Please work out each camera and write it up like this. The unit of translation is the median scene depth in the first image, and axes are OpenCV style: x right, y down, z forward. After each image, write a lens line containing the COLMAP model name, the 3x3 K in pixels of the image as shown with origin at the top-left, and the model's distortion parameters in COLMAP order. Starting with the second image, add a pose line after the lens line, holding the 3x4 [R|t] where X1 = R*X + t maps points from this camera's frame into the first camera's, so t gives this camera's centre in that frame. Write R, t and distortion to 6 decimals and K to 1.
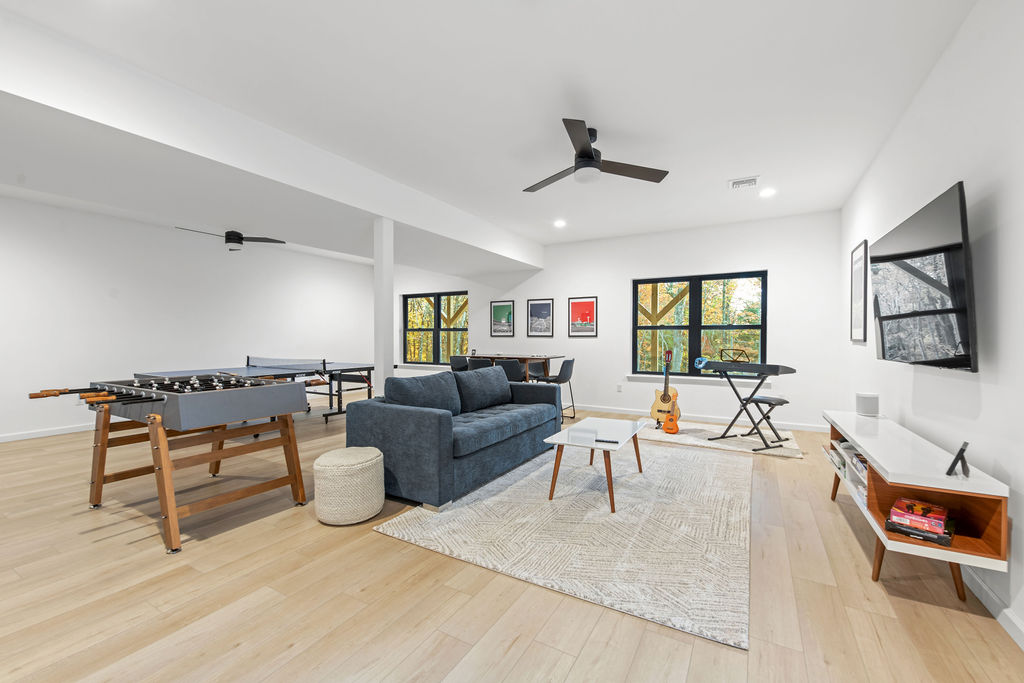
lens RADIAL K [[418.6, 0, 512.0], [0, 418.6, 341.5], [0, 0, 1]] dist [0.000456, 0.000023]
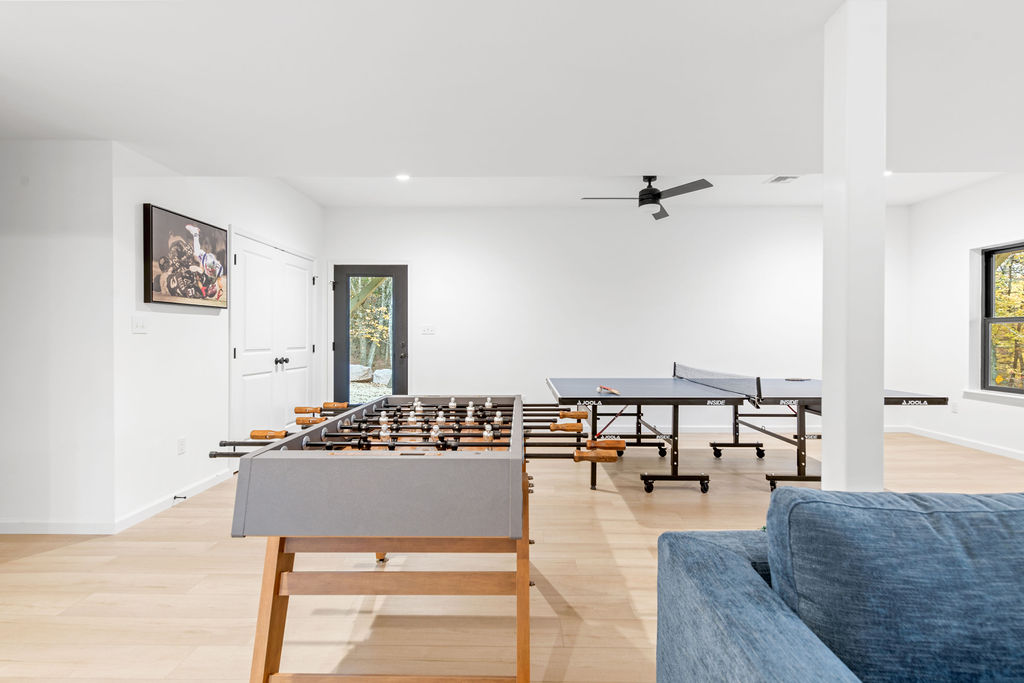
lens RADIAL K [[470.6, 0, 513.6], [0, 470.6, 338.2], [0, 0, 1]] dist [-0.000805, -0.000138]
pose [[0.484311, 0.005544, -0.874878, -0.058860], [-0.006822, 0.999973, 0.002560, -0.006702], [0.874869, 0.004729, 0.484336, 0.356545]]
